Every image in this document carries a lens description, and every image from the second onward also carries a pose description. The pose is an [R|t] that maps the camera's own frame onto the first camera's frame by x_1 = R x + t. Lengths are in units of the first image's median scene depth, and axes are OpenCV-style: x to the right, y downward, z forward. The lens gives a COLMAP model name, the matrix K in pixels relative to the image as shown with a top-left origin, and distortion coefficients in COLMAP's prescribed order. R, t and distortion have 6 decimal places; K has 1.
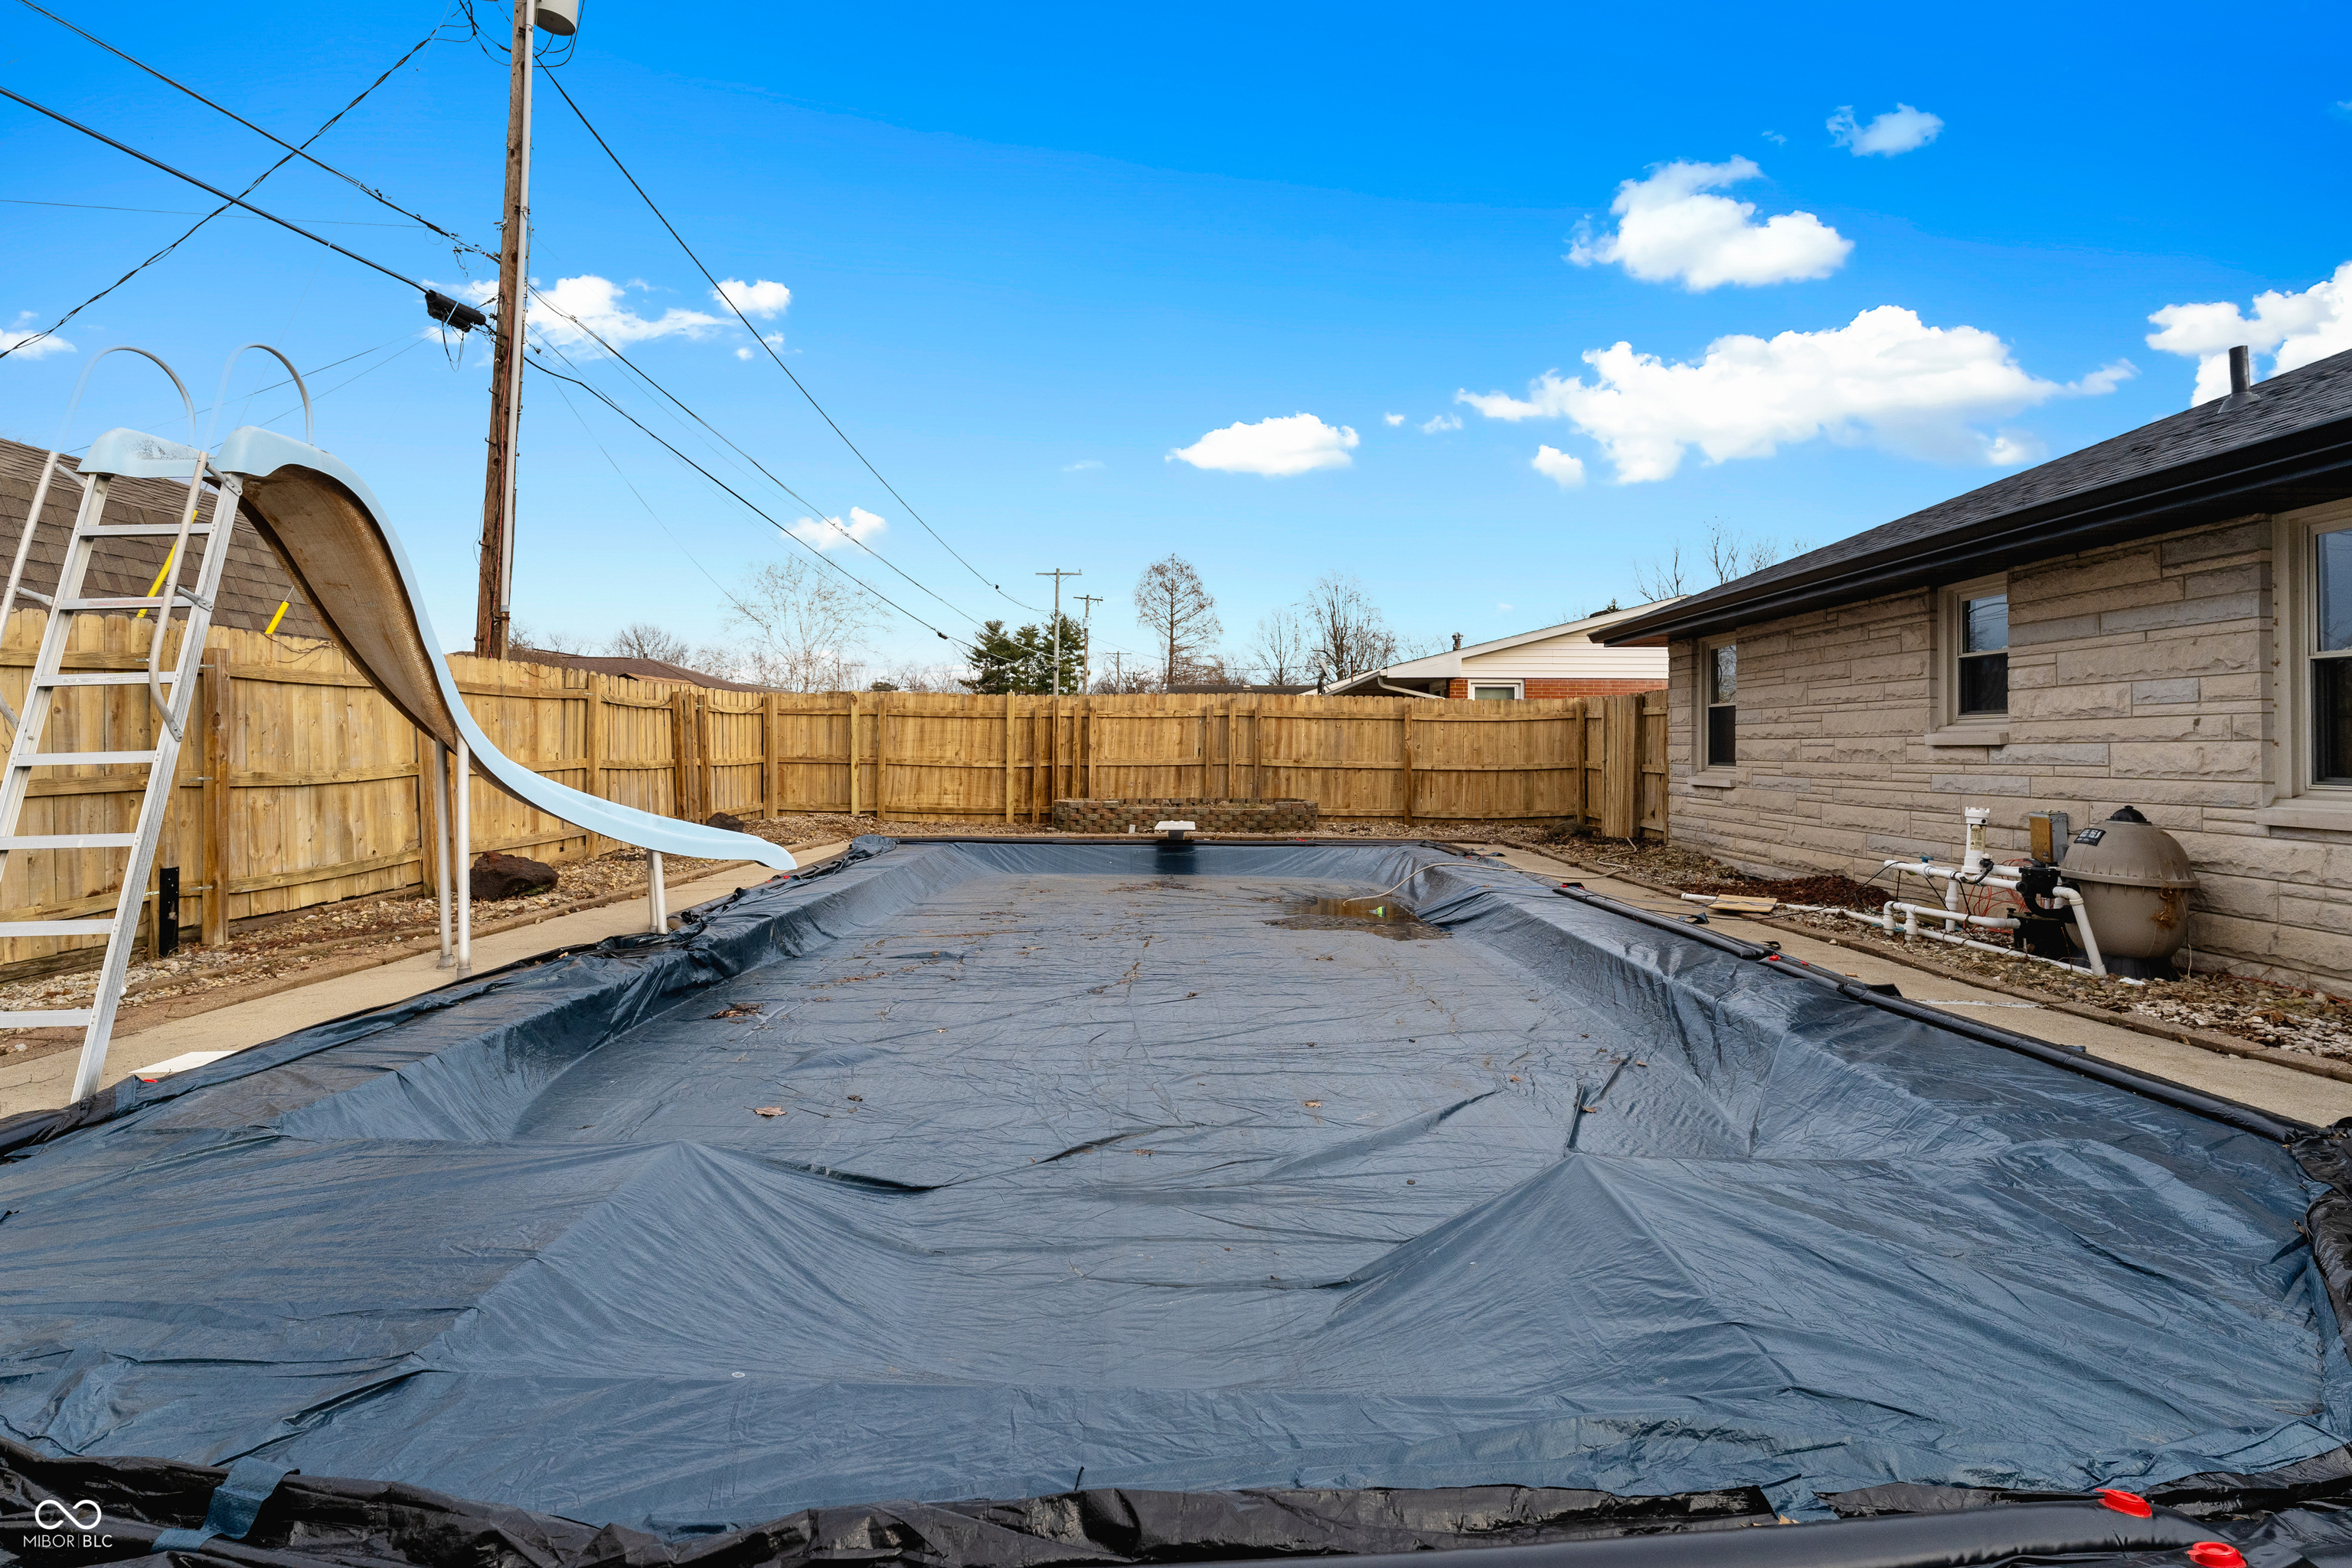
lens RADIAL K [[1172.7, 0, 1170.7], [0, 1172.7, 723.2], [0, 0, 1]] dist [-0.001343, 0.000458]
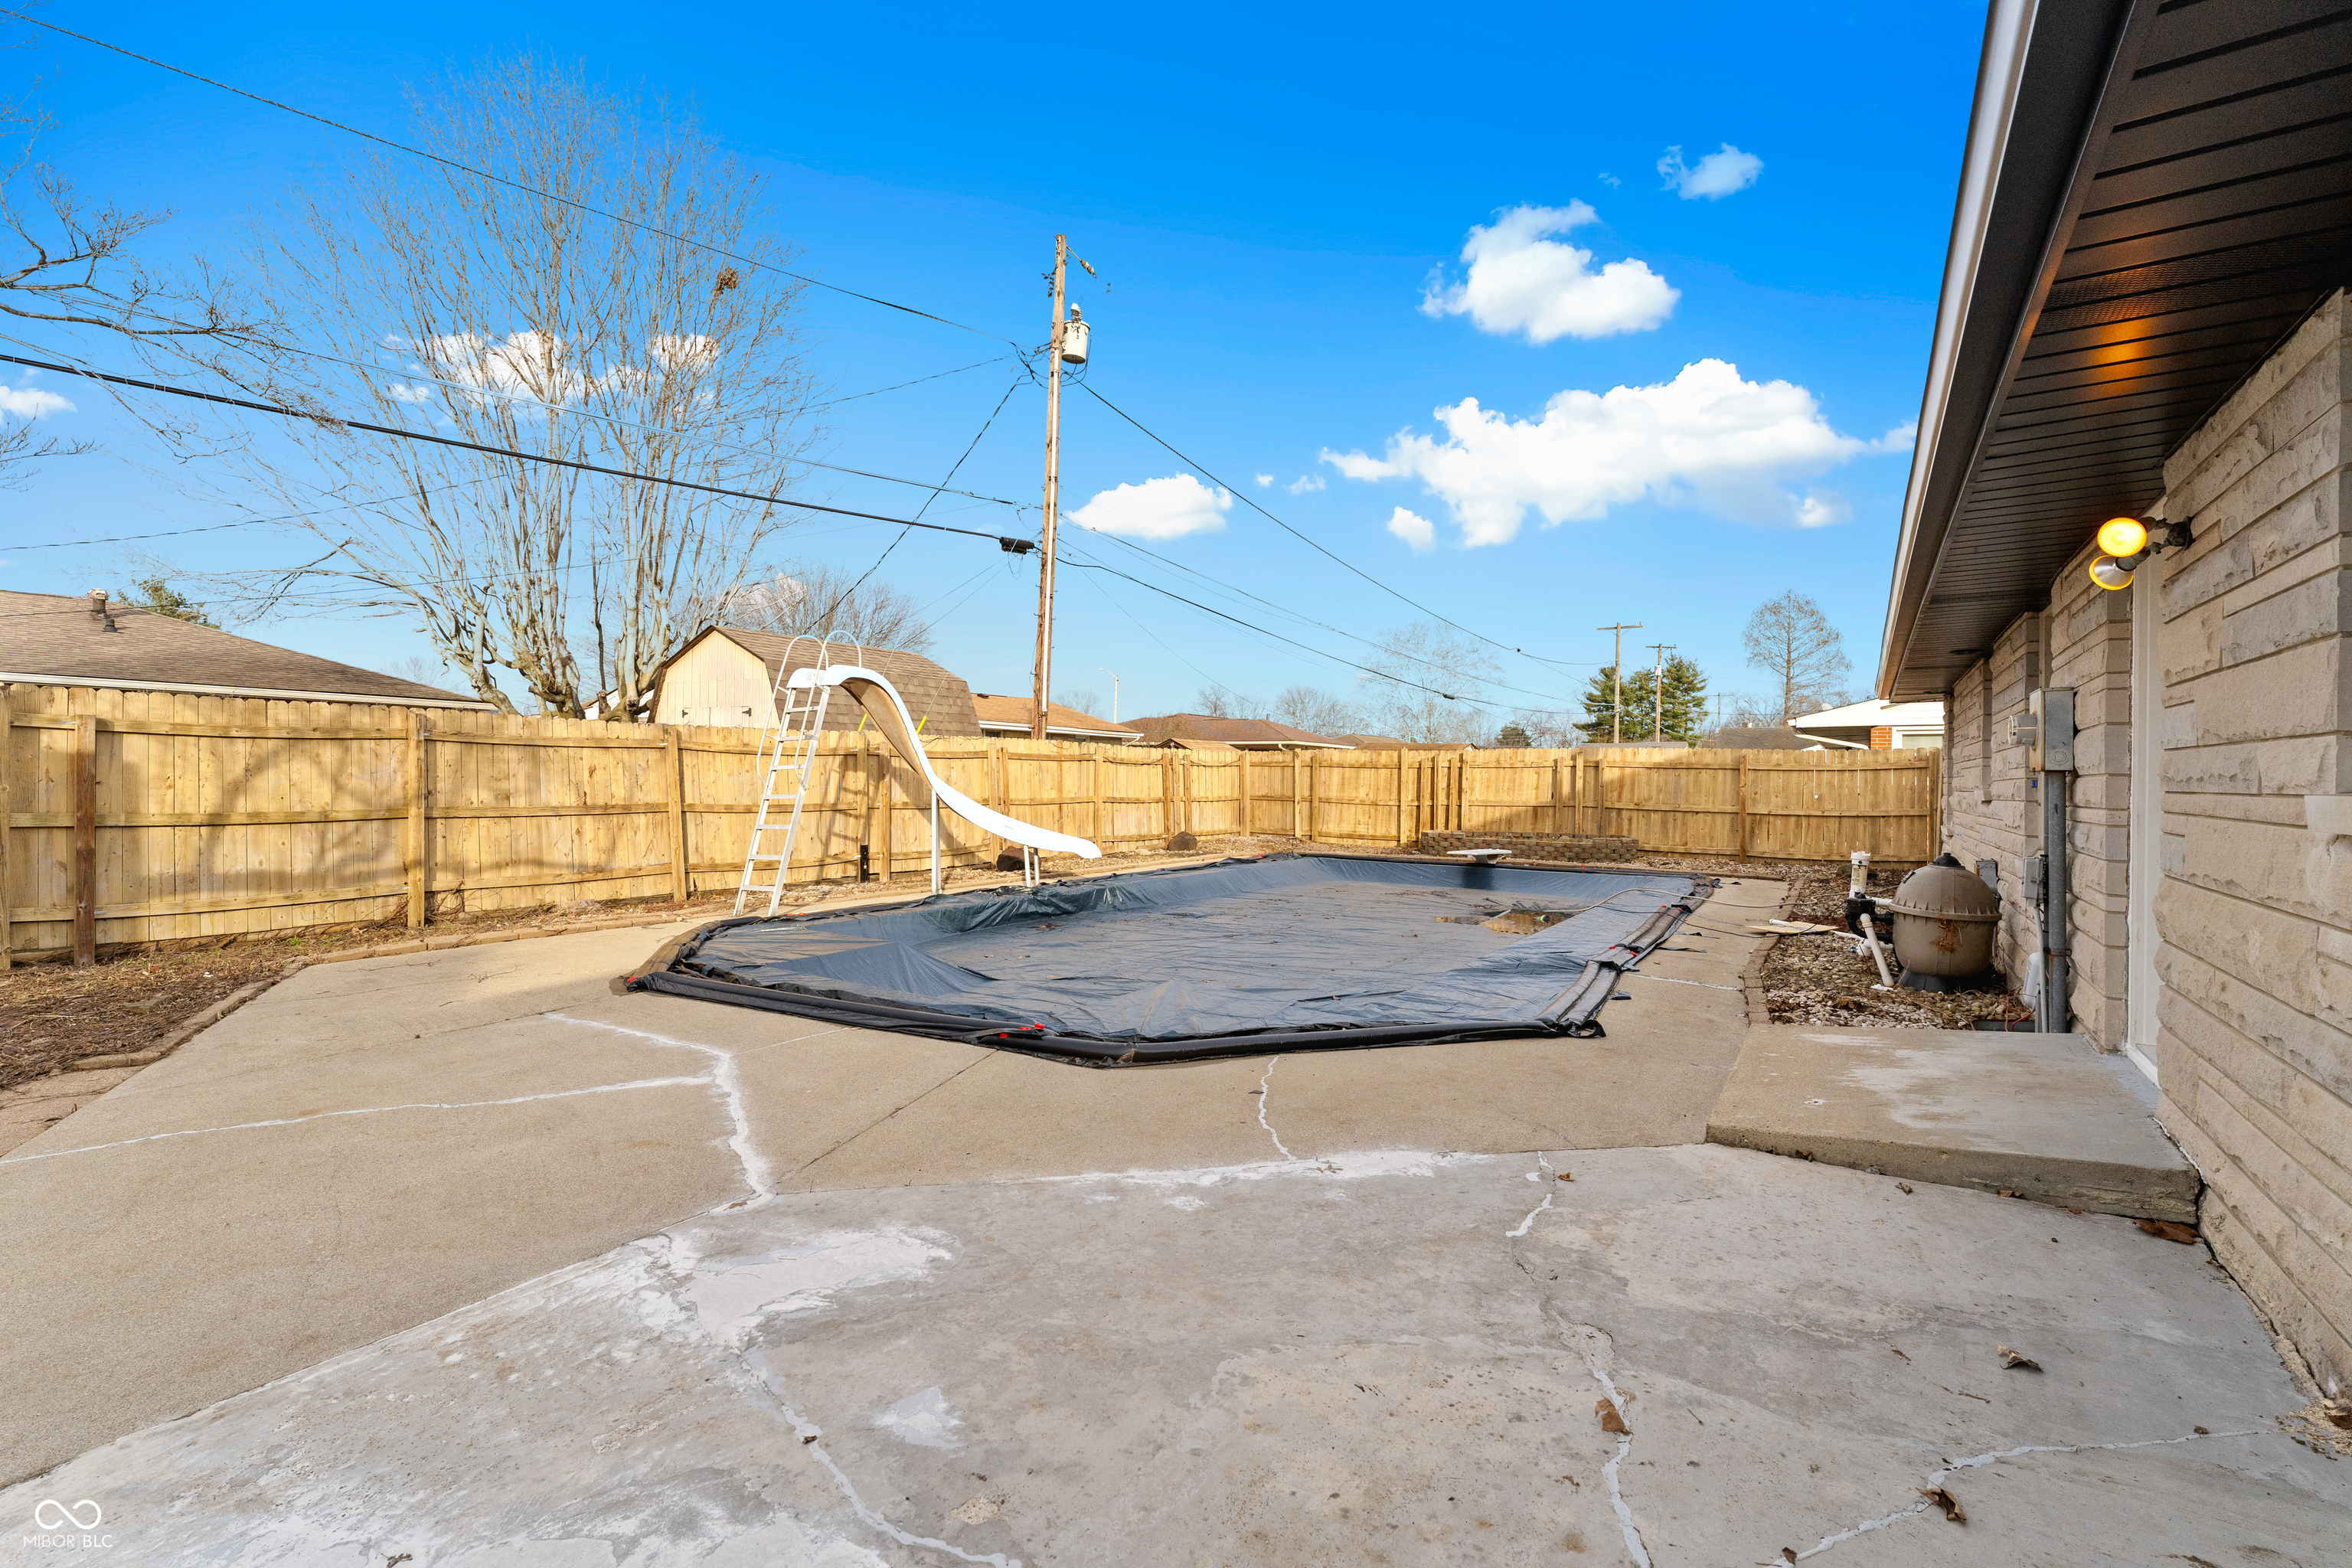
lens RADIAL K [[1028.3, 0, 1159.9], [0, 1028.3, 774.7], [0, 0, 1]] dist [0.000786, -0.000394]
pose [[0.840408, 0.001717, -0.541951, 0.363612], [0.004053, 0.999947, 0.009453, -0.012499], [0.541939, -0.010141, 0.840357, -0.173804]]
